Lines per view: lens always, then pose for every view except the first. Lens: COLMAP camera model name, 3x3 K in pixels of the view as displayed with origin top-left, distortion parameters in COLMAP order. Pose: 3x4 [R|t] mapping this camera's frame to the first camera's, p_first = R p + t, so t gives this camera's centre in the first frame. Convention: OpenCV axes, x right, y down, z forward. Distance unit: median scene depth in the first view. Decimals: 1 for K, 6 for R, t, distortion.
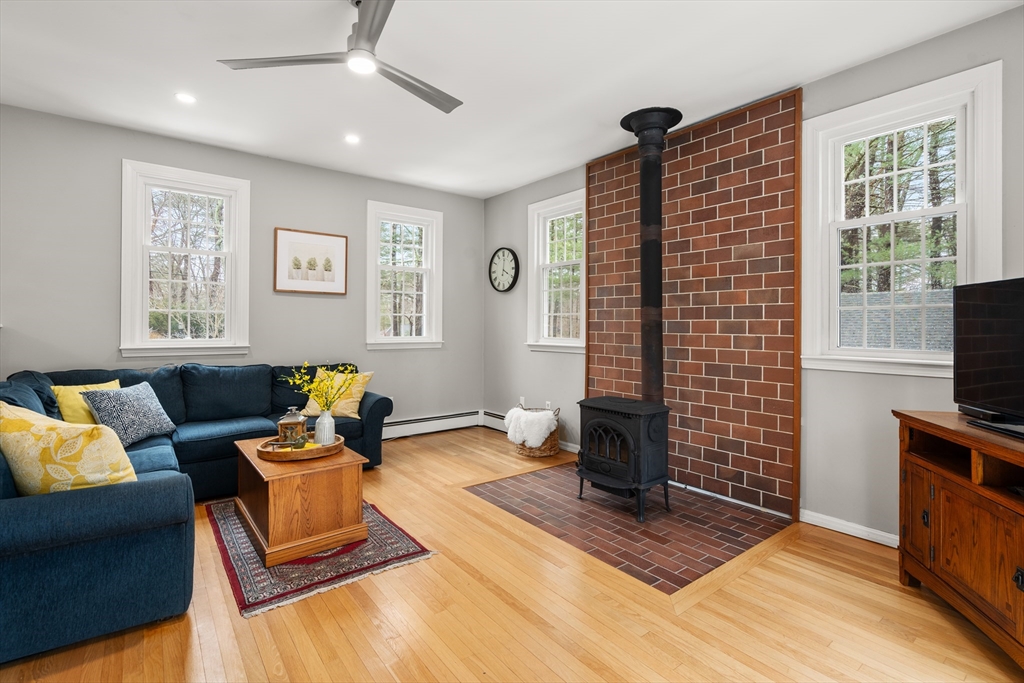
lens RADIAL K [[470.7, 0, 509.1], [0, 470.7, 324.0], [0, 0, 1]] dist [-0.004905, 0.000511]
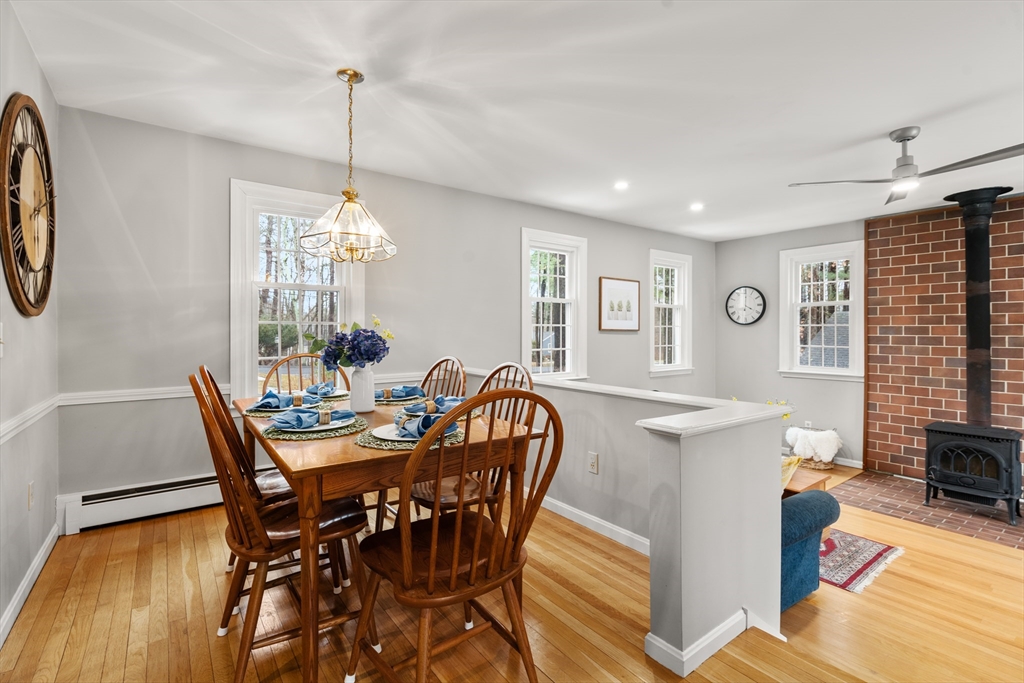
lens RADIAL K [[462.7, 0, 515.5], [0, 462.7, 334.2], [0, 0, 1]] dist [0.001390, 0.000807]
pose [[0.999834, -0.005357, -0.017437, -0.735821], [0.005460, 0.999968, 0.005882, -0.073055], [0.017405, -0.005976, 0.999831, -0.182347]]
